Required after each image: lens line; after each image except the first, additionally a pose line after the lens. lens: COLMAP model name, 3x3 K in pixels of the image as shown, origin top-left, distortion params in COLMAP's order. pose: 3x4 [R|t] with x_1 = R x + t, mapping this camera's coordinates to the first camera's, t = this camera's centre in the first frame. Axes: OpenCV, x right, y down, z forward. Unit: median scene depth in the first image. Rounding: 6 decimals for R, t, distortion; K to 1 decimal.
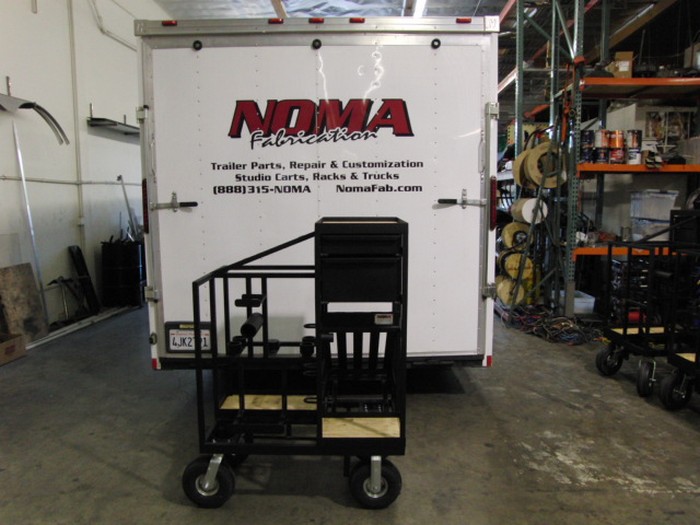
lens RADIAL K [[556.8, 0, 351.1], [0, 556.8, 268.4], [0, 0, 1]] dist [-0.151806, 0.133993]
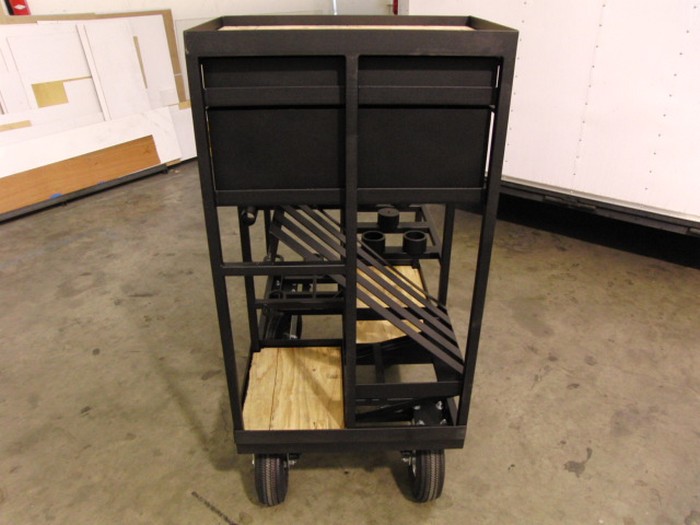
lens RADIAL K [[556.8, 0, 351.1], [0, 556.8, 268.4], [0, 0, 1]] dist [-0.151806, 0.133993]
pose [[0.813013, 0.283486, -0.508572, 0.128013], [-0.084075, 0.921472, 0.379238, -0.014267], [0.576143, -0.265567, 0.773003, 0.179617]]
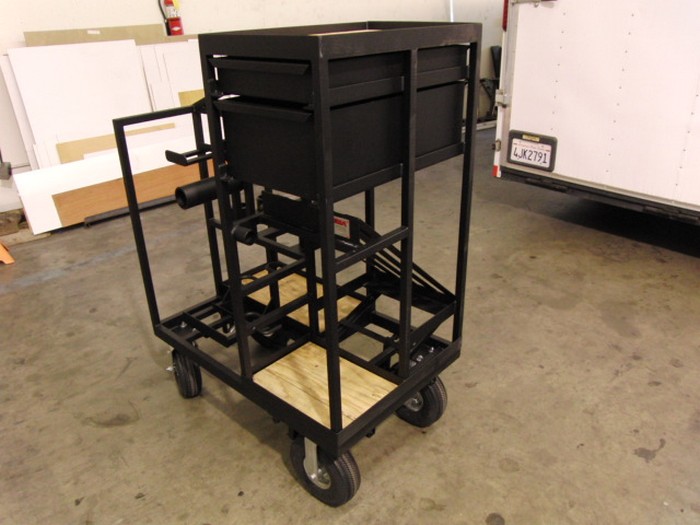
lens RADIAL K [[556.8, 0, 351.1], [0, 556.8, 268.4], [0, 0, 1]] dist [-0.151806, 0.133993]
pose [[0.677313, 0.312992, -0.665795, 0.189563], [-0.075023, 0.929655, 0.360713, -0.000203], [0.731860, -0.194365, 0.653148, 0.131229]]
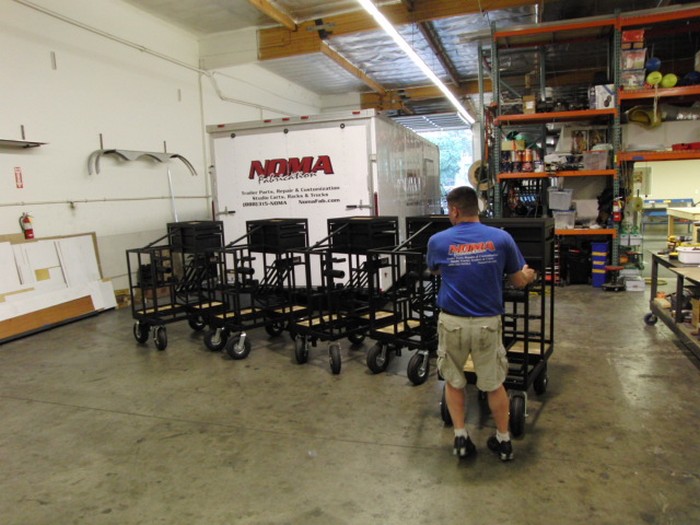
lens RADIAL K [[540.7, 0, 351.9], [0, 540.7, 268.0], [0, 0, 1]] dist [-0.164017, 0.132741]
pose [[0.959528, 0.000679, -0.281613, 0.708795], [0.003851, 0.999872, 0.015532, 0.065030], [0.281588, -0.015988, 0.959402, -0.817313]]
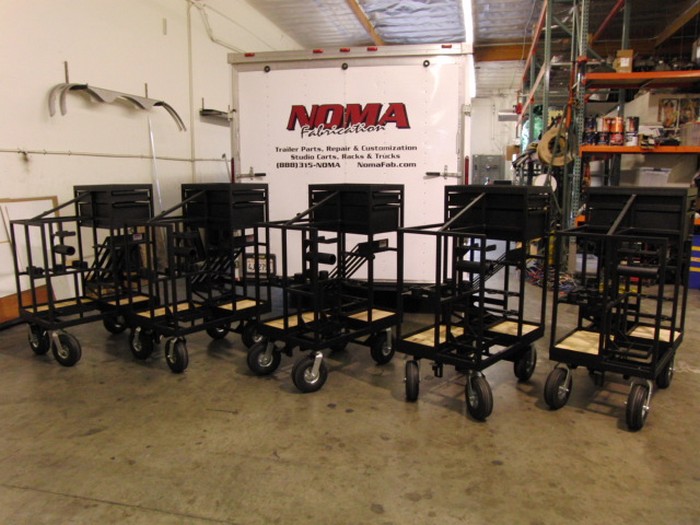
lens RADIAL K [[556.8, 0, 351.1], [0, 556.8, 268.4], [0, 0, 1]] dist [-0.151806, 0.133993]
pose [[0.982002, 0.036528, -0.185304, 0.240249], [-0.029085, 0.998663, 0.042728, 0.068437], [0.186617, -0.036569, 0.981752, -0.455337]]
